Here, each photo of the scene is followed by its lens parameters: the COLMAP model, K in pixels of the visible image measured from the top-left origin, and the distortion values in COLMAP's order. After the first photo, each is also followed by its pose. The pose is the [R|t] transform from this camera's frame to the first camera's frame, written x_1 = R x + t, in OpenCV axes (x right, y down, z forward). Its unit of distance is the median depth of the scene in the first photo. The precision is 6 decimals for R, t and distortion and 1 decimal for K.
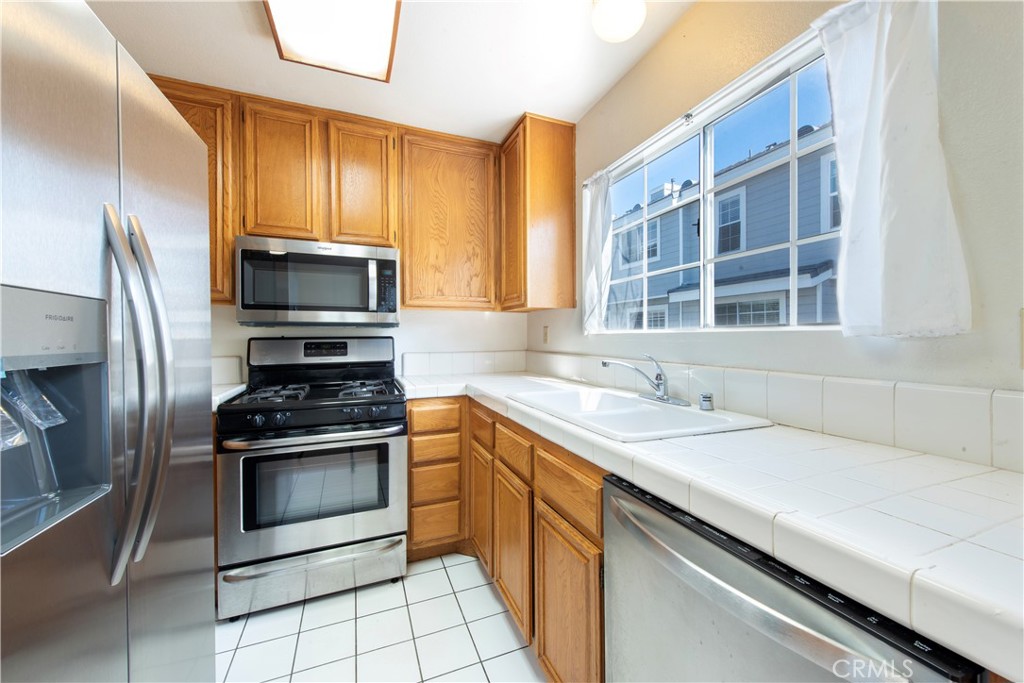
lens RADIAL K [[397.6, 0, 520.9], [0, 397.6, 338.7], [0, 0, 1]] dist [0.007362, -0.000128]
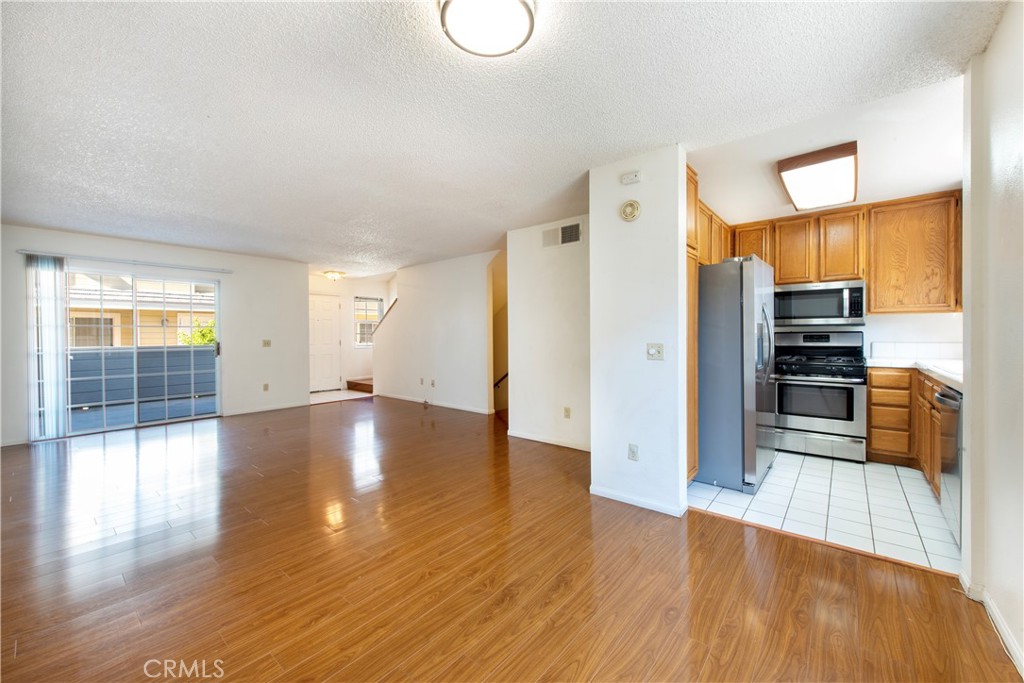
lens RADIAL K [[397.6, 0, 520.9], [0, 397.6, 338.7], [0, 0, 1]] dist [0.007362, -0.000128]
pose [[0.471132, 0.010307, -0.882002, 0.526780], [-0.000933, 0.999937, 0.011186, 0.008281], [0.882062, -0.004447, 0.471112, -1.140634]]
